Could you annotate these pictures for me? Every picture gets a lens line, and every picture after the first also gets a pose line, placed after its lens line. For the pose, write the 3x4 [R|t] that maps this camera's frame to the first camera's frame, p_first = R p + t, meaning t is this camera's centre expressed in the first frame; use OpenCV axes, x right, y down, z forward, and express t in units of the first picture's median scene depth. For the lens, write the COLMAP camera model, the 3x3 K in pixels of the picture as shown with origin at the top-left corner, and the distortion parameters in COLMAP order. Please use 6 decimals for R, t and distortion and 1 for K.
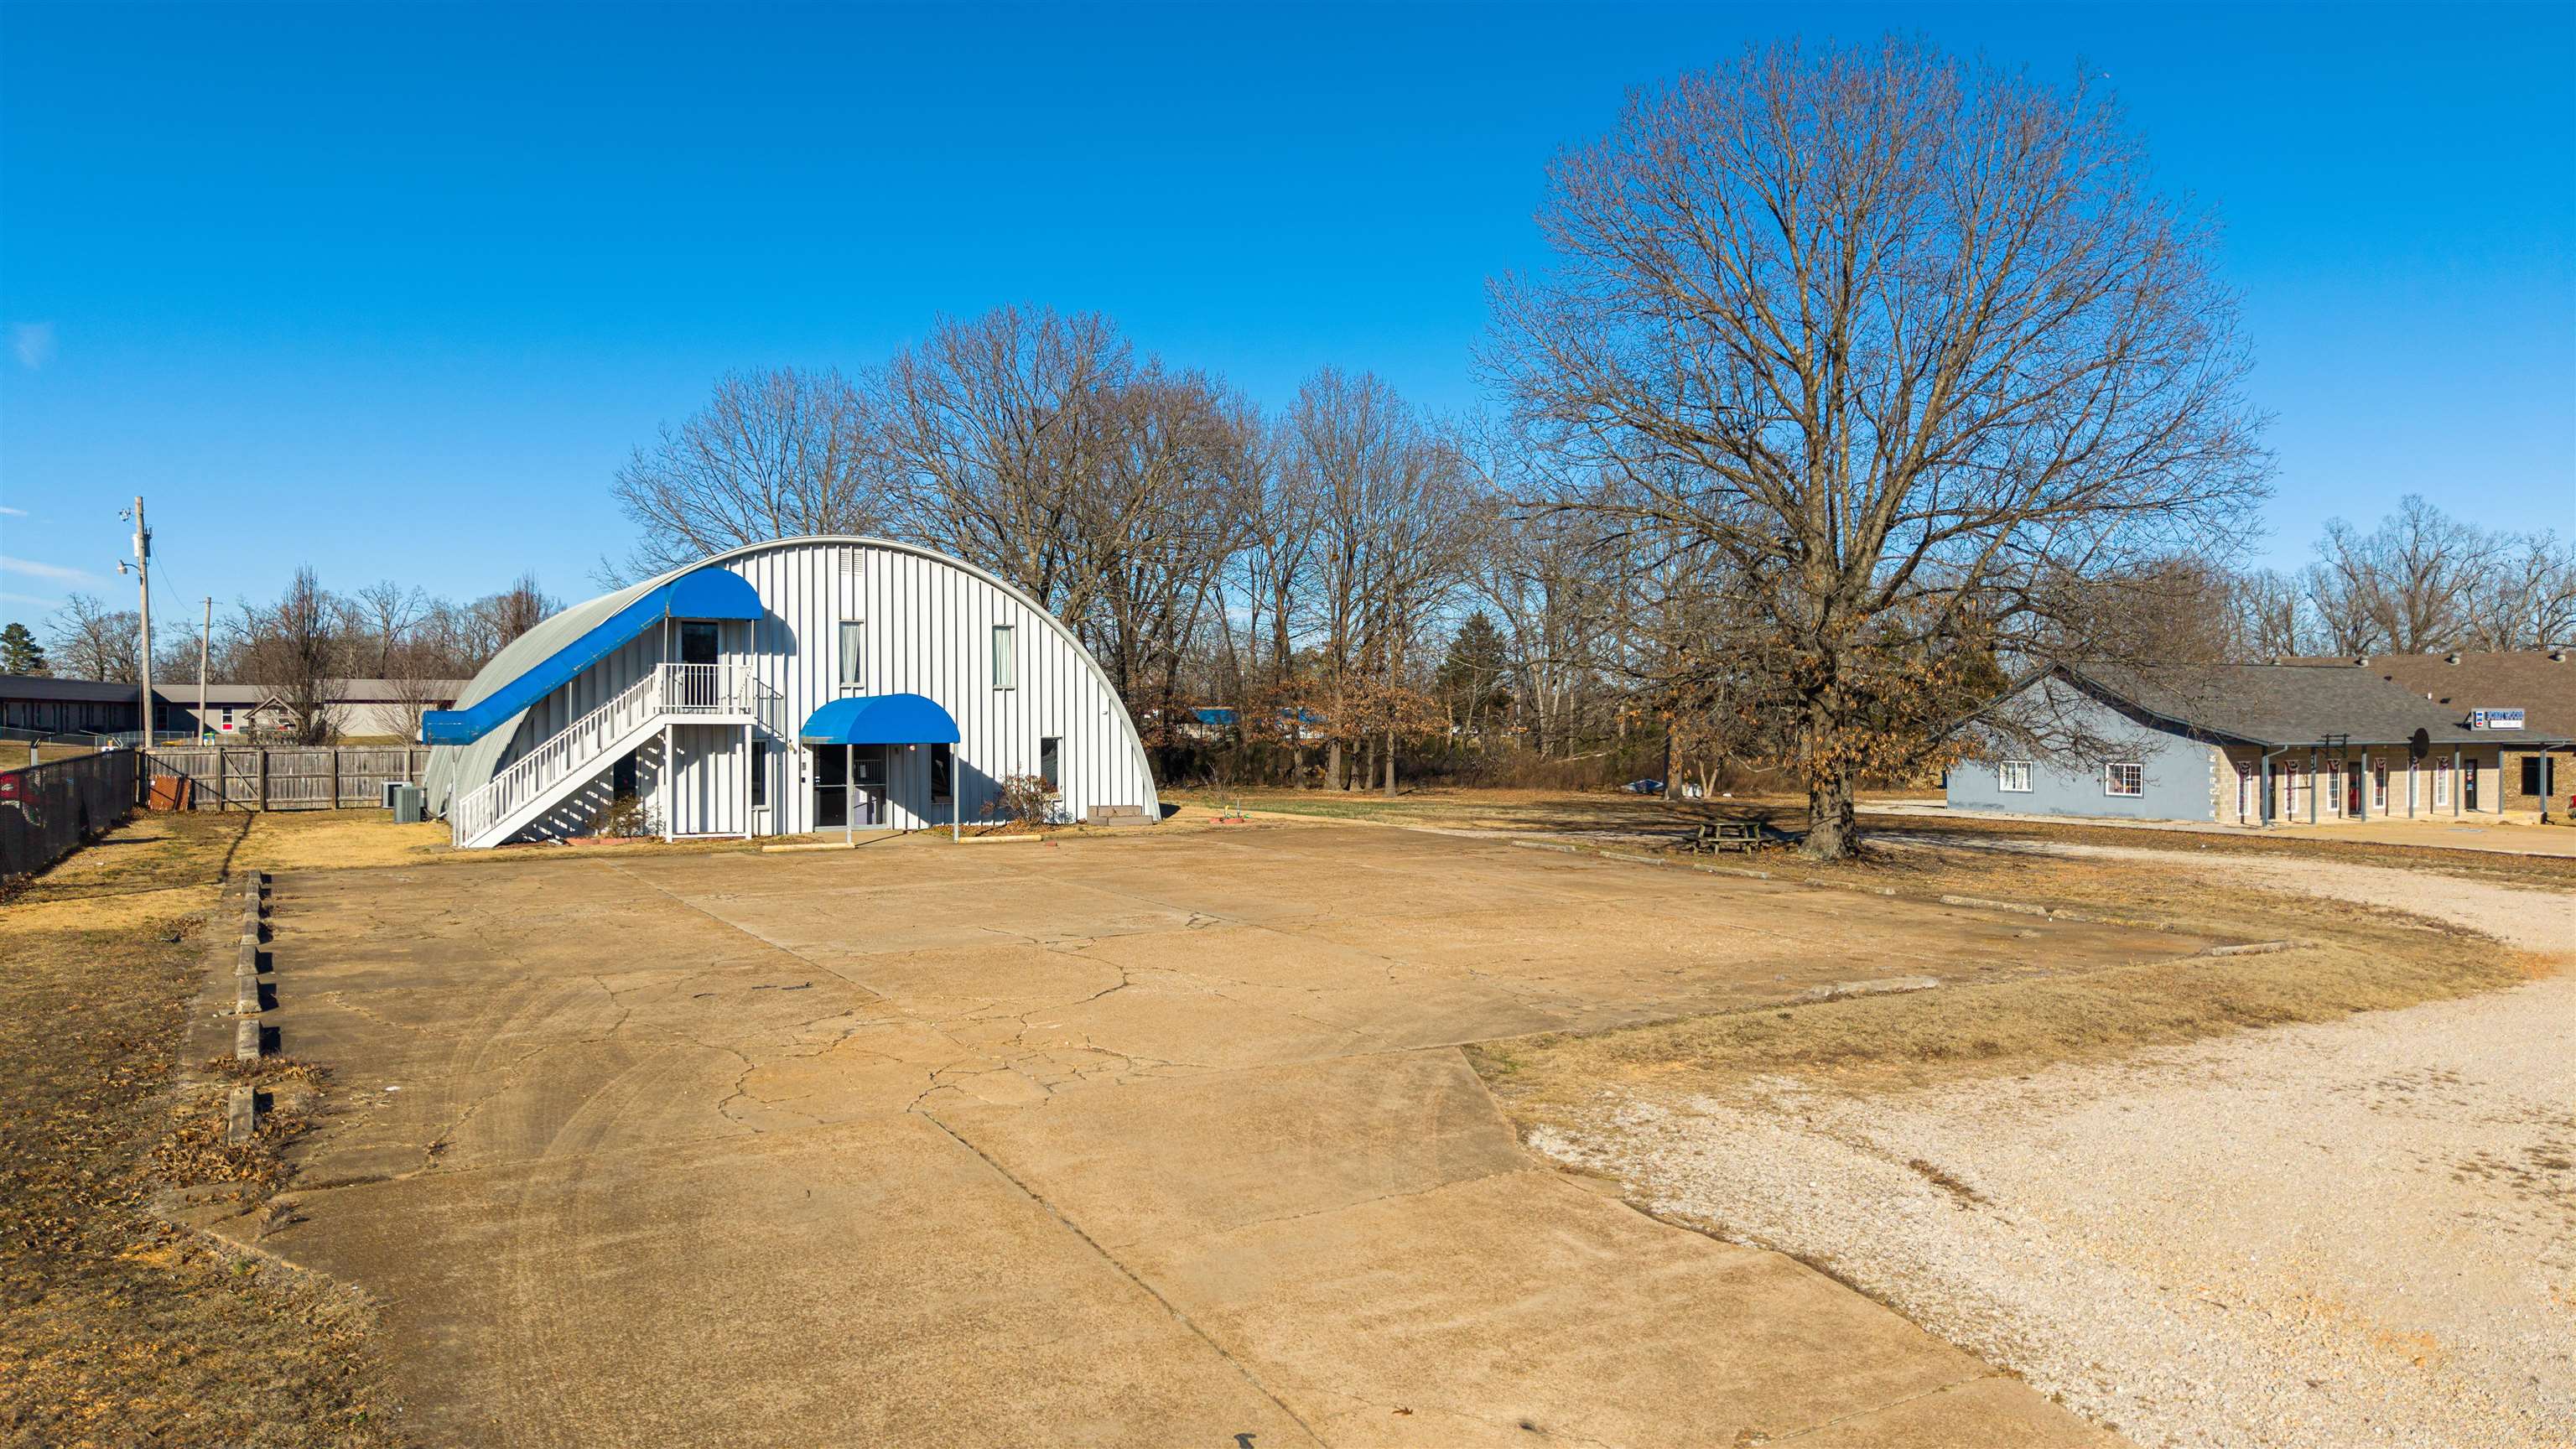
lens RADIAL K [[1724.8, 0, 1288.0], [0, 1724.8, 724.5], [0, 0, 1]] dist [0.037289, -0.051307]
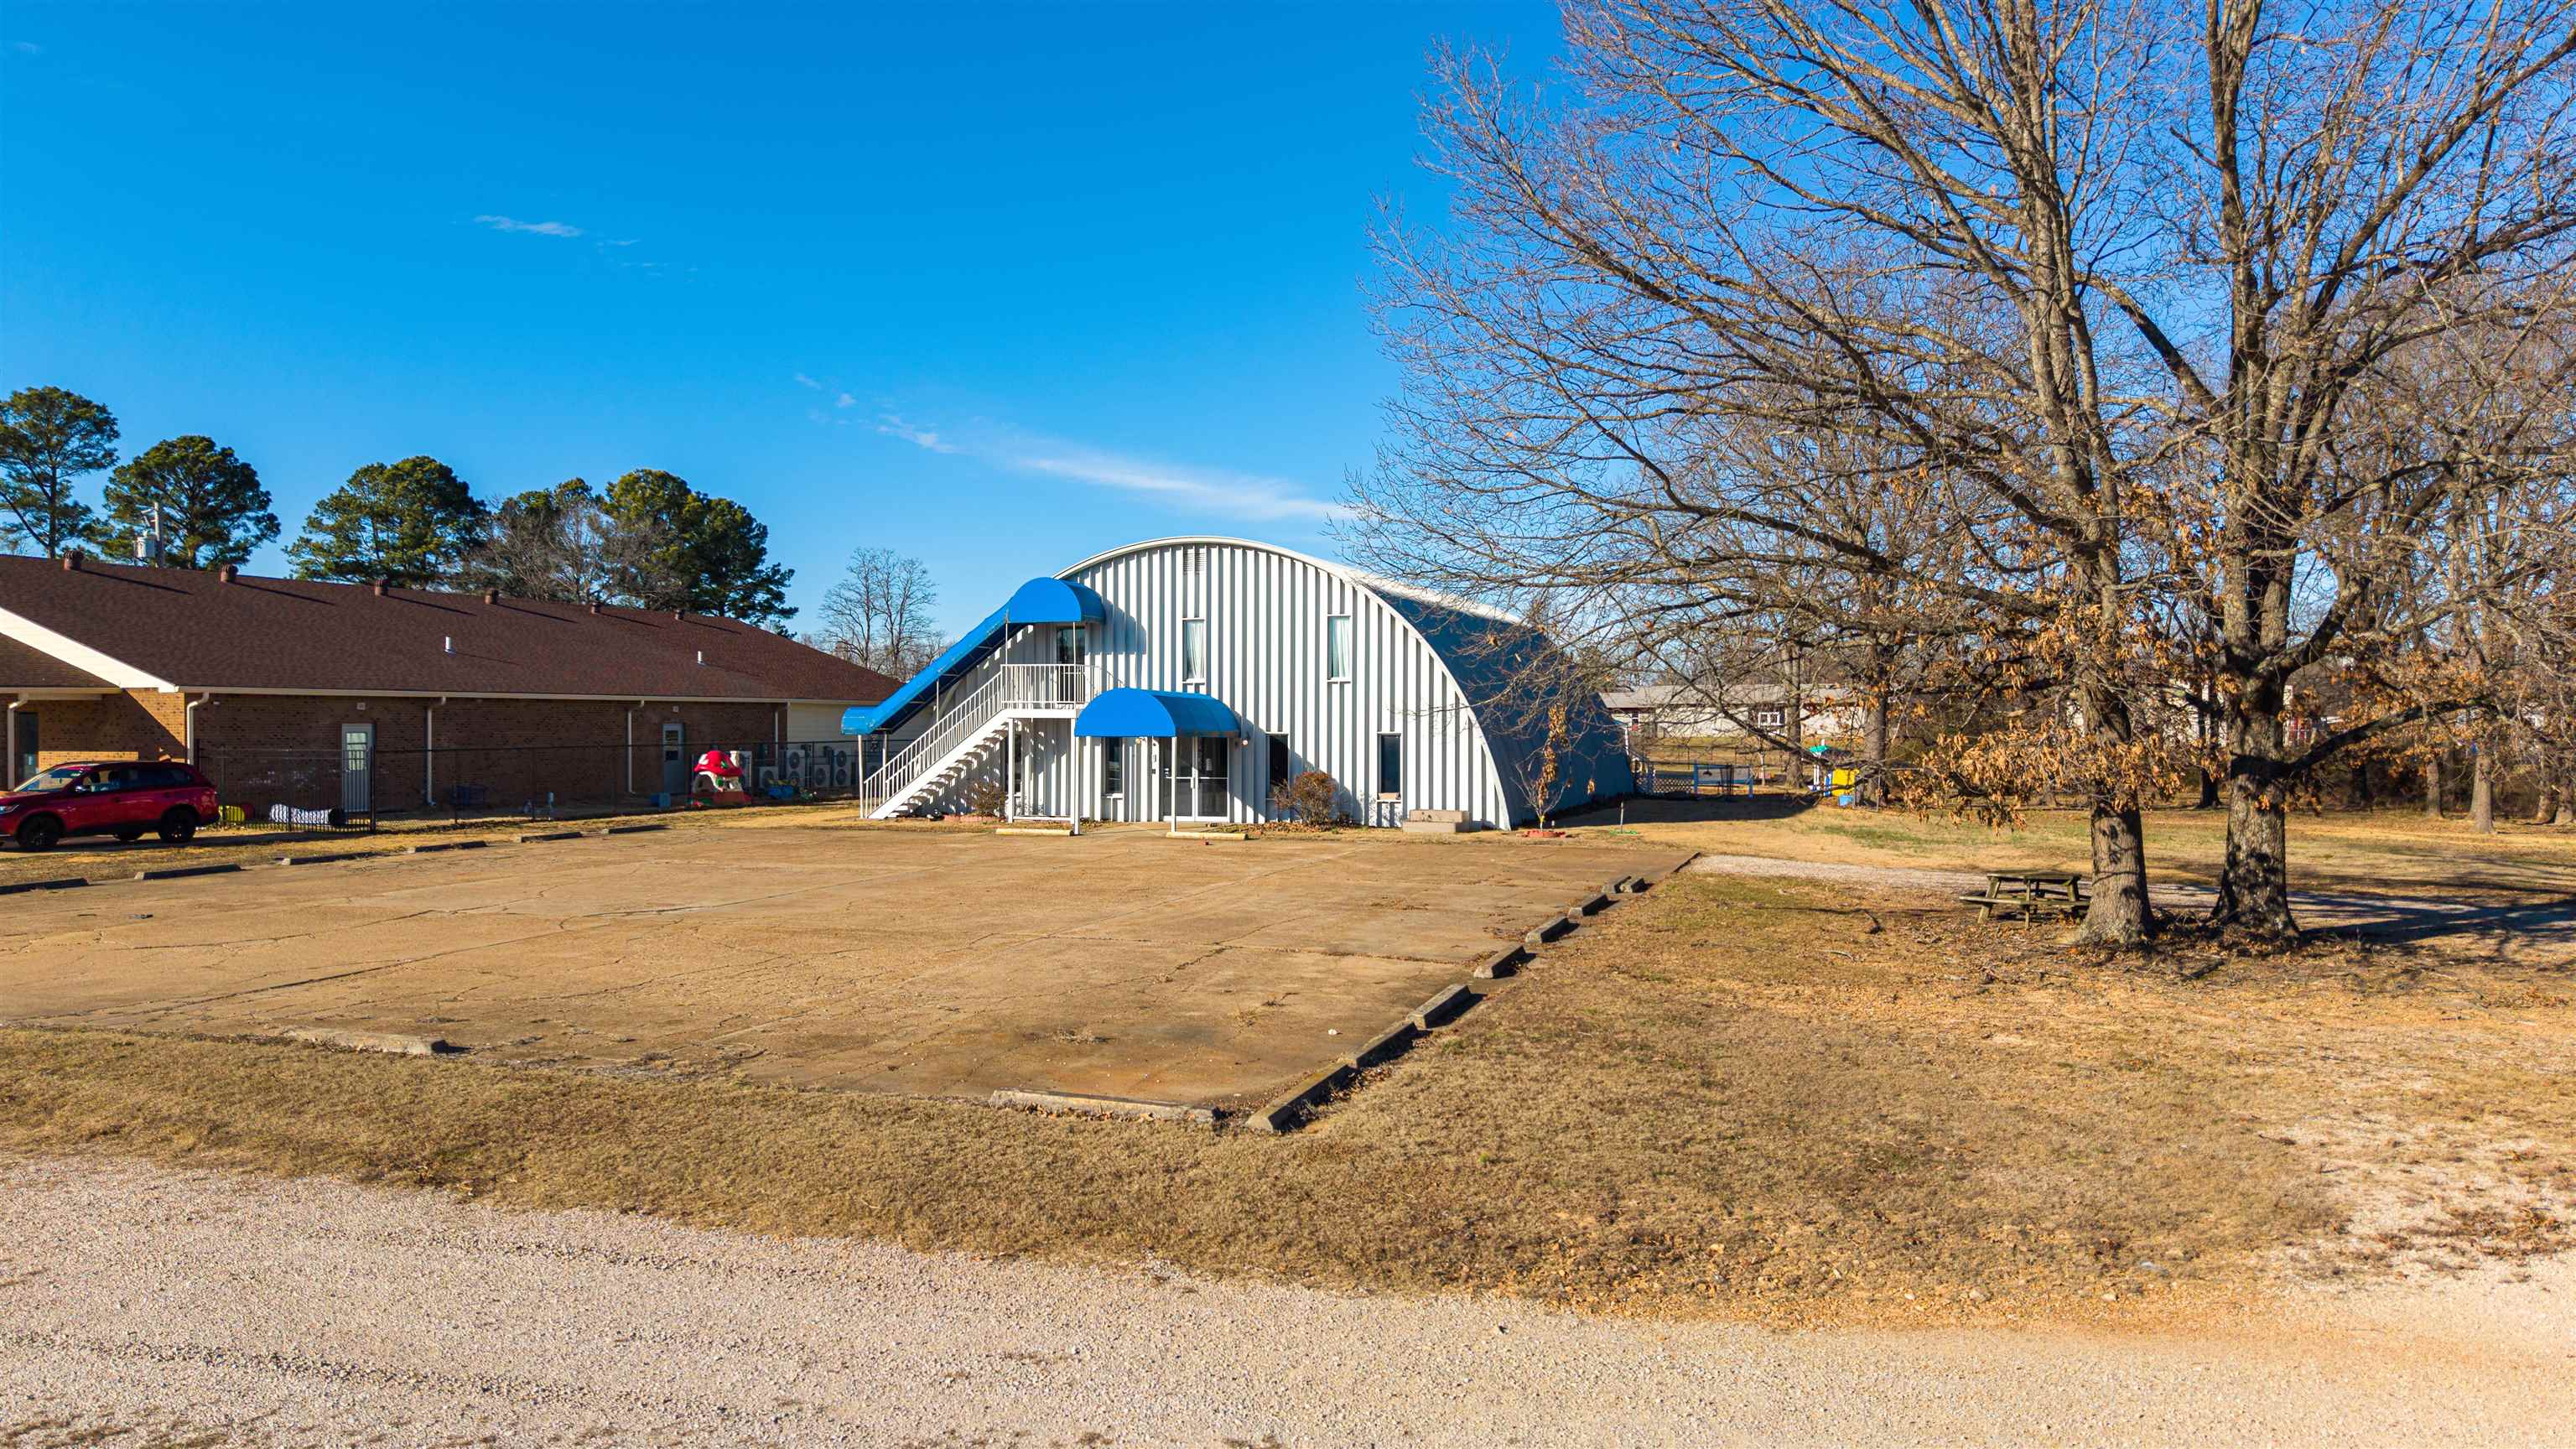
lens RADIAL K [[1724.8, 0, 1288.0], [0, 1724.8, 724.5], [0, 0, 1]] dist [0.037289, -0.051307]
pose [[0.689256, 0.010305, -0.724445, 0.540948], [-0.007289, 0.999947, 0.007290, -0.004677], [0.724482, 0.000256, 0.689294, 0.328080]]
